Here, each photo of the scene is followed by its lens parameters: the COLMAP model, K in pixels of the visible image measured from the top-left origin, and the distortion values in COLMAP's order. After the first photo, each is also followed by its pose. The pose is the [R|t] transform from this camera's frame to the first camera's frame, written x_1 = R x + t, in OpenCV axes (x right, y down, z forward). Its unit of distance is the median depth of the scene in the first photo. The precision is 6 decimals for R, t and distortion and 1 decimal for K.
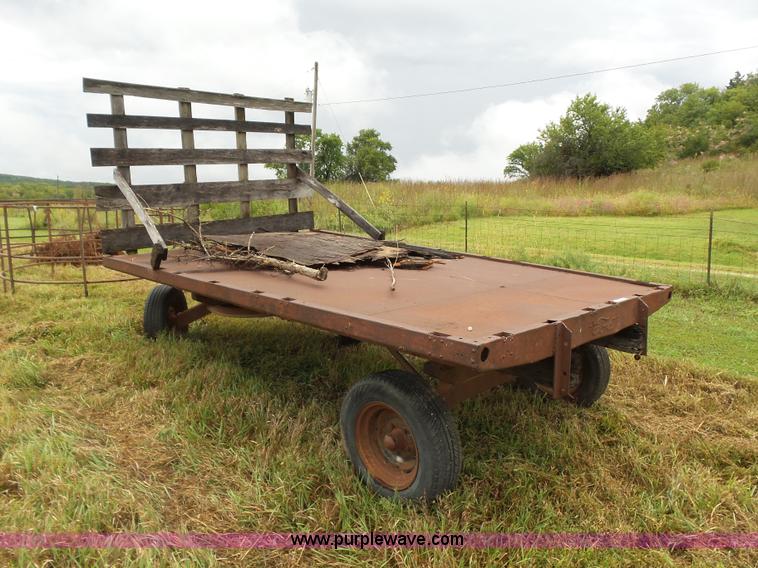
lens RADIAL K [[518.8, 0, 381.3], [0, 518.8, 287.6], [0, 0, 1]] dist [-0.022512, 0.008287]
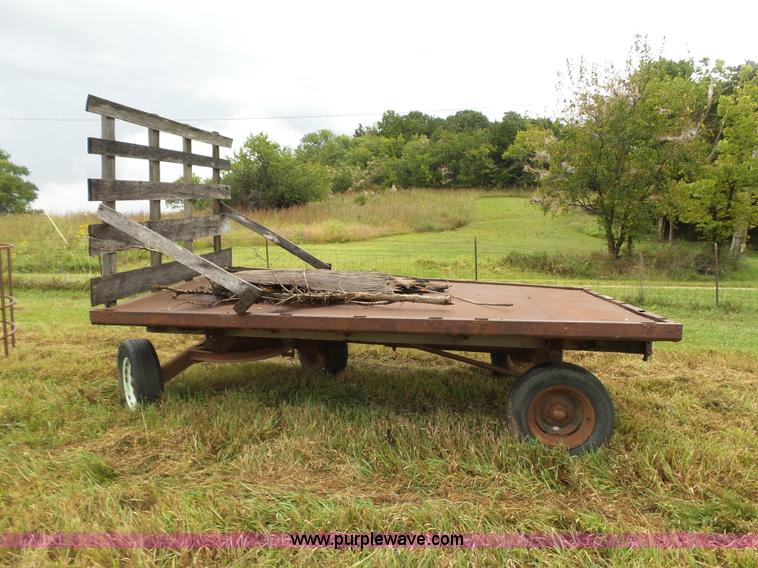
lens RADIAL K [[518.8, 0, 377.5], [0, 518.8, 283.2], [0, 0, 1]] dist [-0.022512, 0.008287]
pose [[0.808737, -0.074888, 0.583383, -0.541703], [0.113000, 0.993167, -0.029159, -0.026387], [-0.577213, 0.089504, 0.811673, 0.076636]]
